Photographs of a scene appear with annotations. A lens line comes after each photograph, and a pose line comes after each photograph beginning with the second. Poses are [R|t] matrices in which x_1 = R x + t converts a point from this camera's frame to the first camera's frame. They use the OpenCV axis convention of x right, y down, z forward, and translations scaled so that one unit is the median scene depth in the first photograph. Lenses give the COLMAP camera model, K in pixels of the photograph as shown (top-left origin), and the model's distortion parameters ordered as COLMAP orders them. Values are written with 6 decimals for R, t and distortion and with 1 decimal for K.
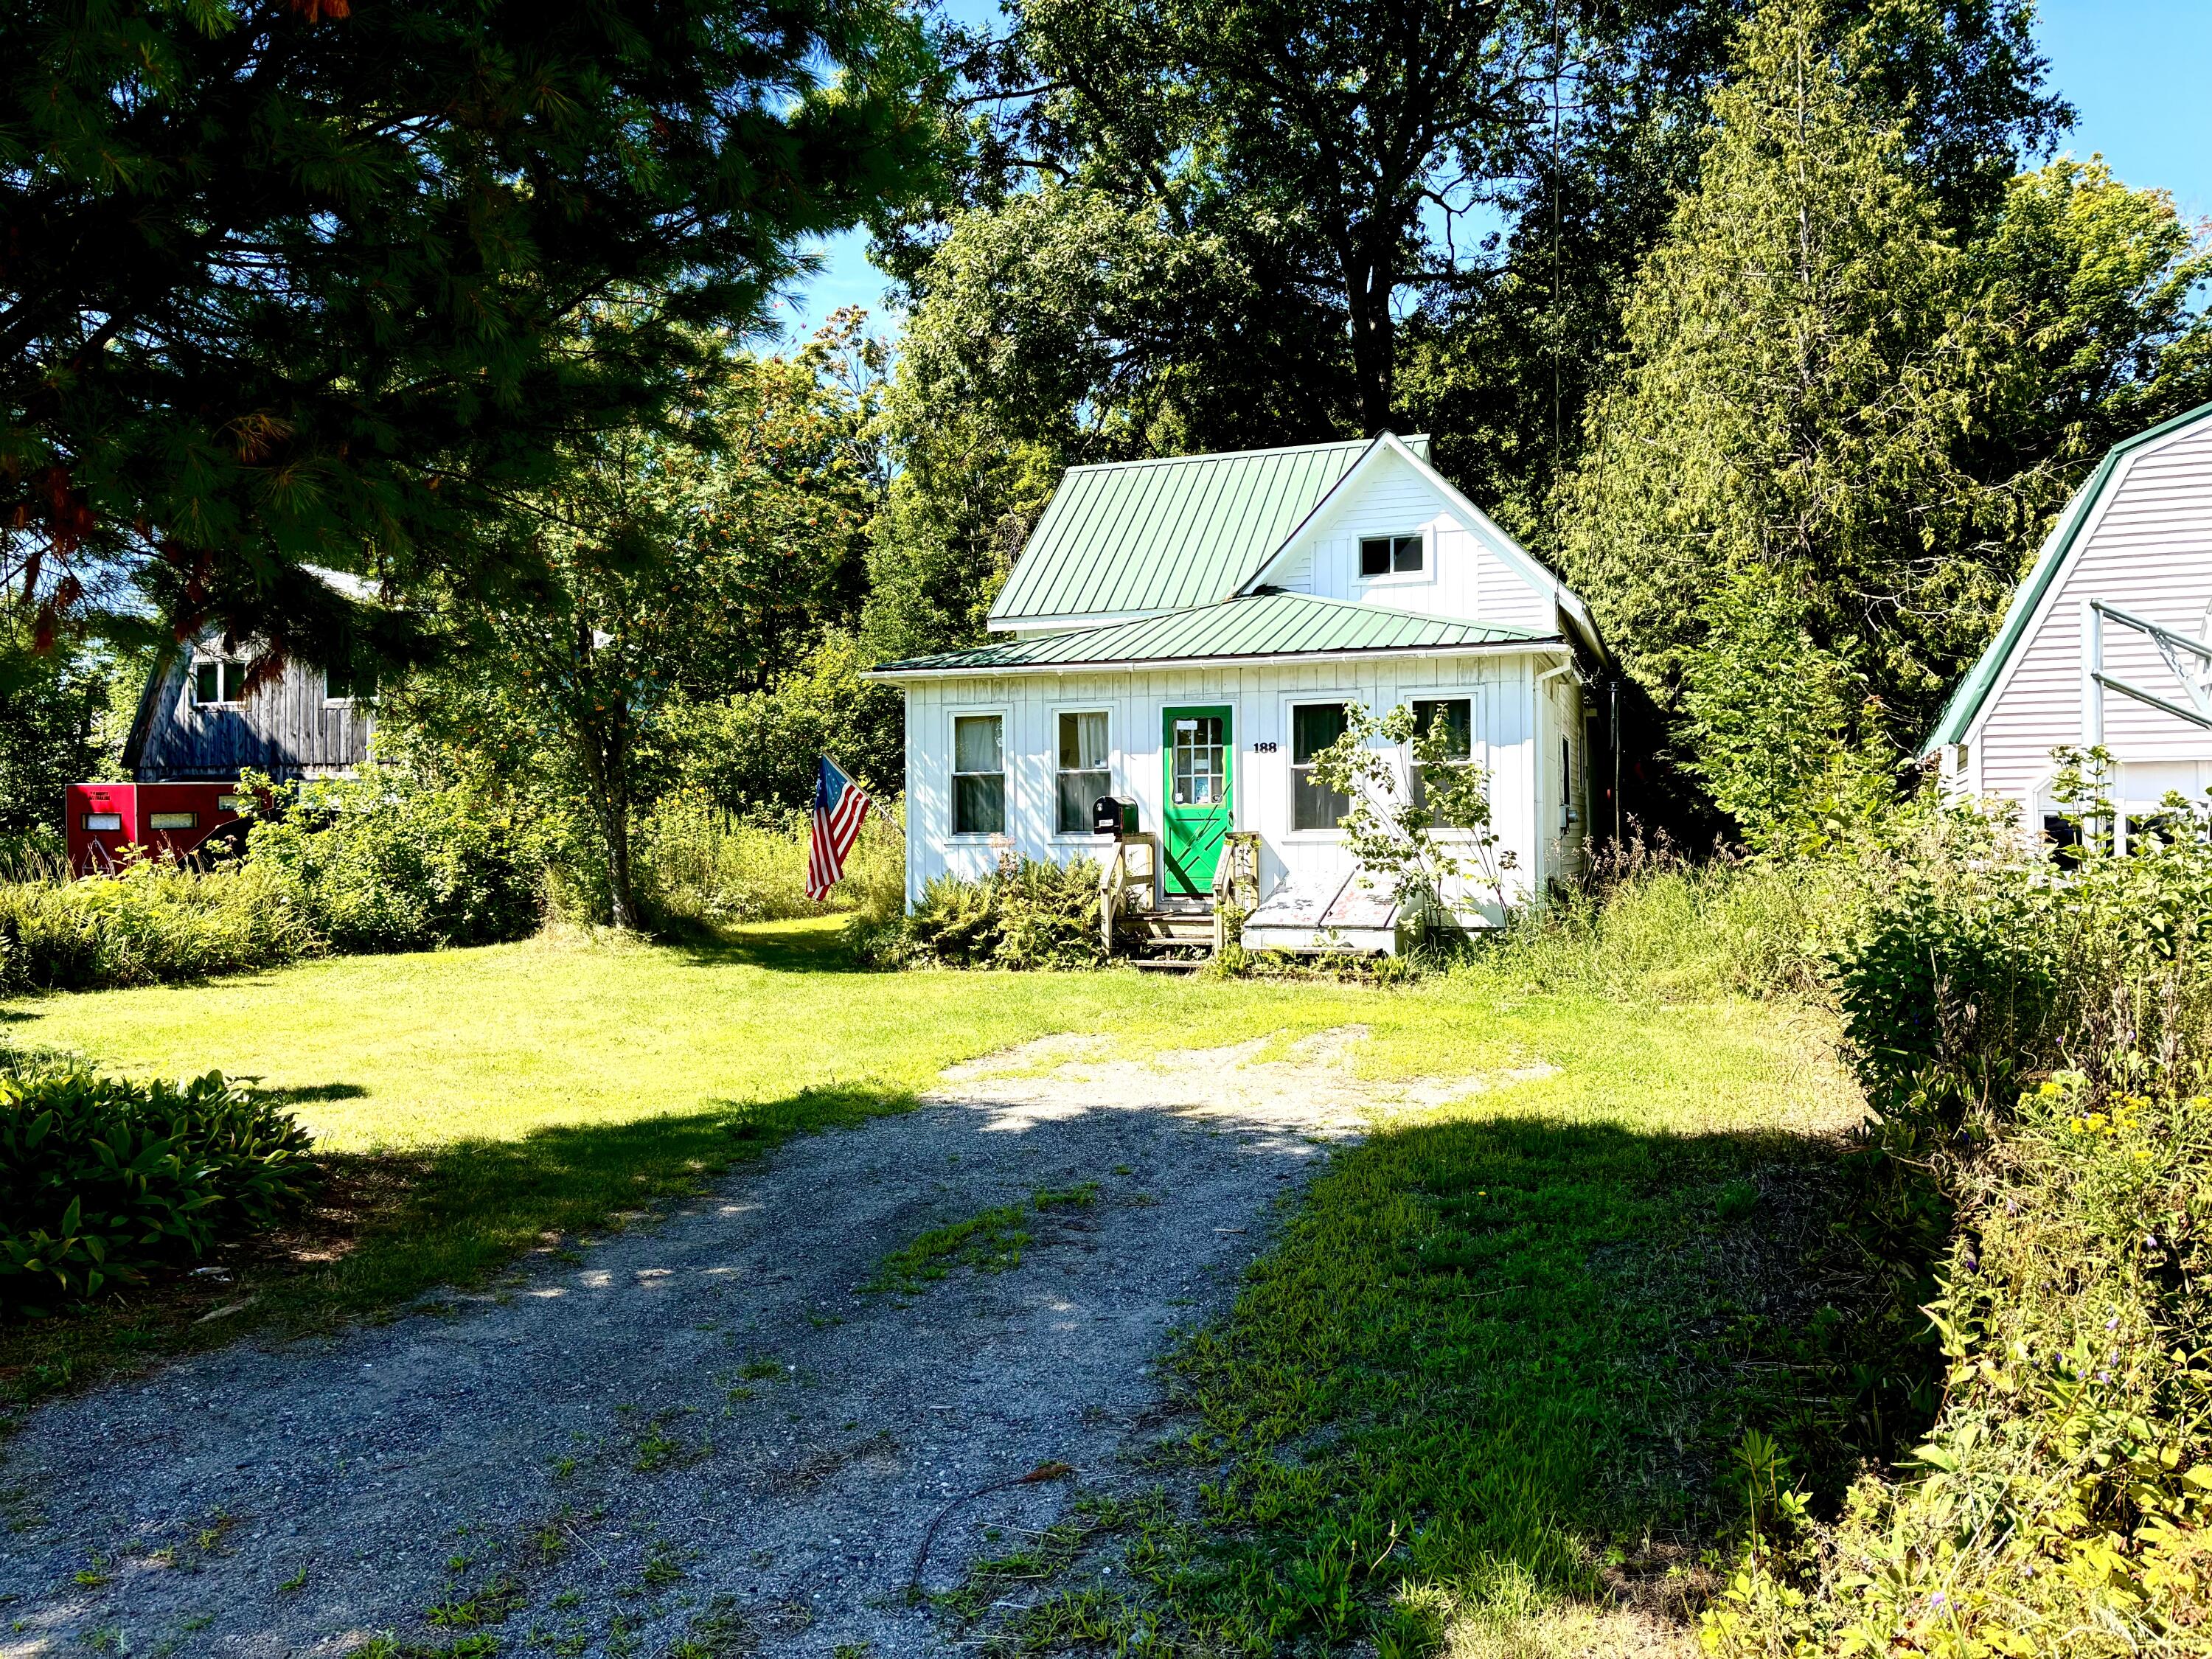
lens RADIAL K [[1701.1, 0, 1110.4], [0, 1701.1, 795.6], [0, 0, 1]] dist [0.093675, -0.070266]
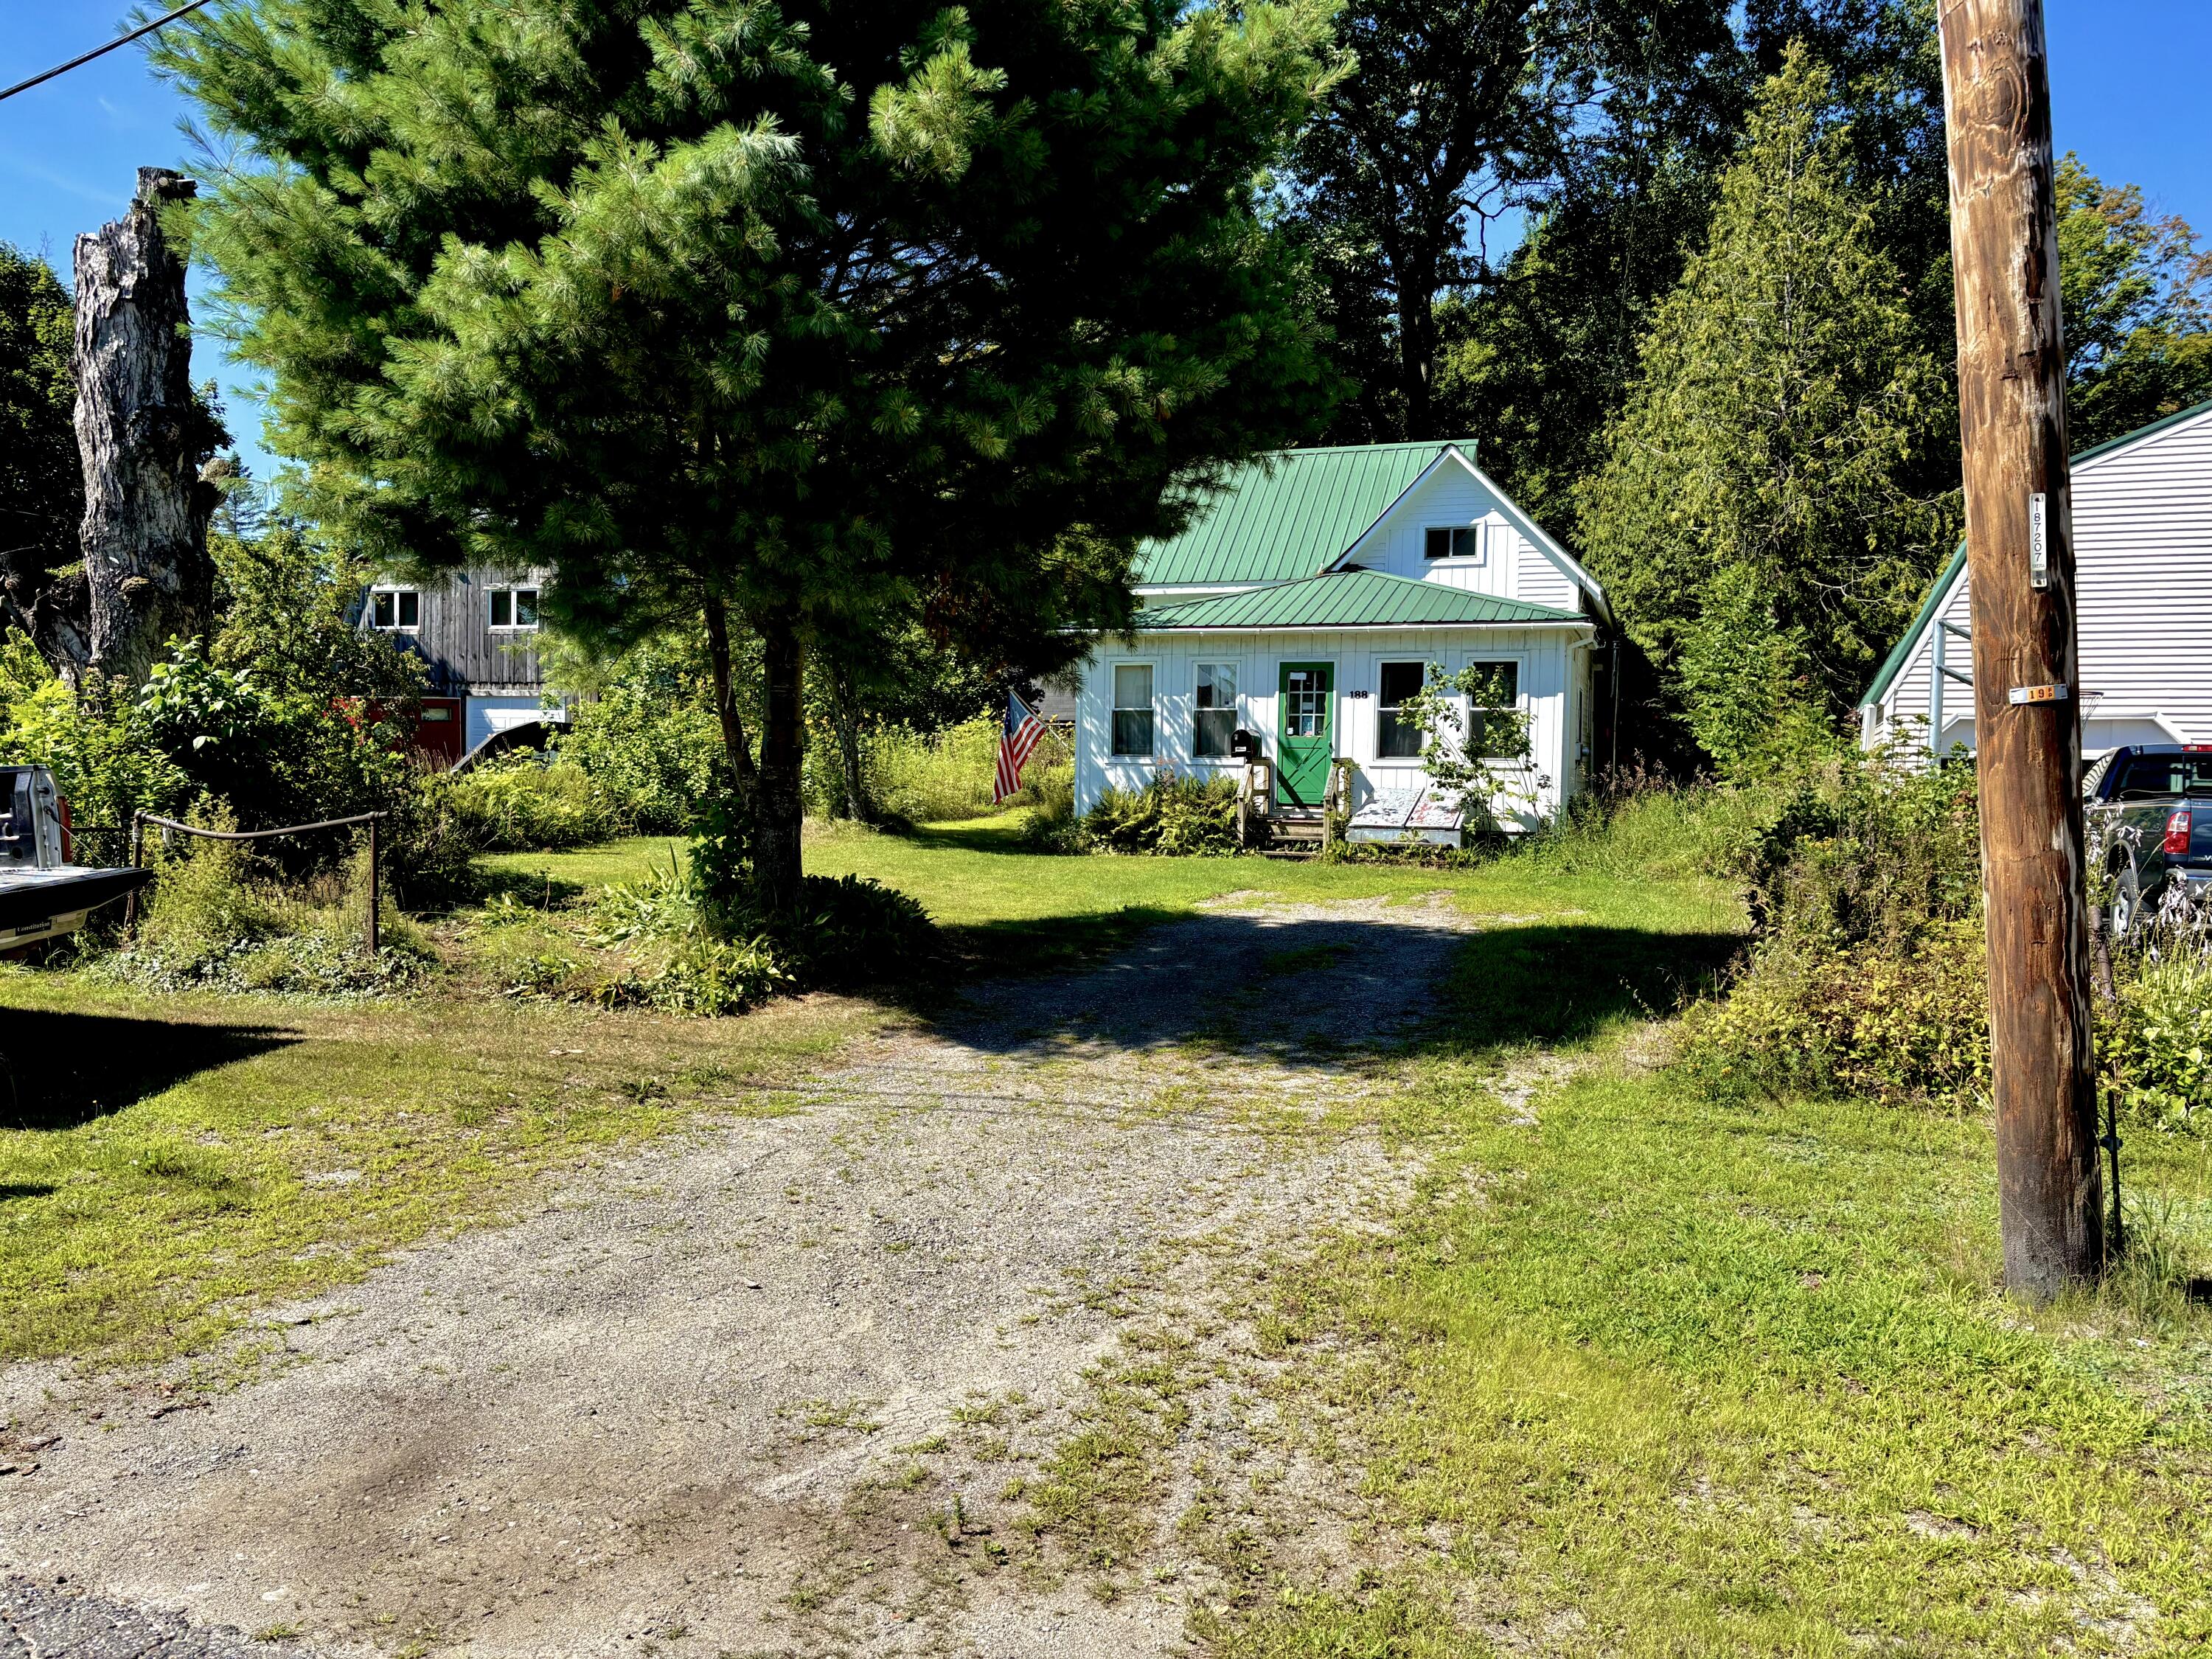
lens RADIAL K [[1652.7, 0, 1101.5], [0, 1652.7, 827.7], [0, 0, 1]] dist [0.073140, -0.000714]
pose [[0.999747, 0.022508, -0.000422, -0.101307], [-0.022437, 0.997780, 0.062704, -0.001033], [0.001832, -0.062678, 0.998032, -0.278996]]
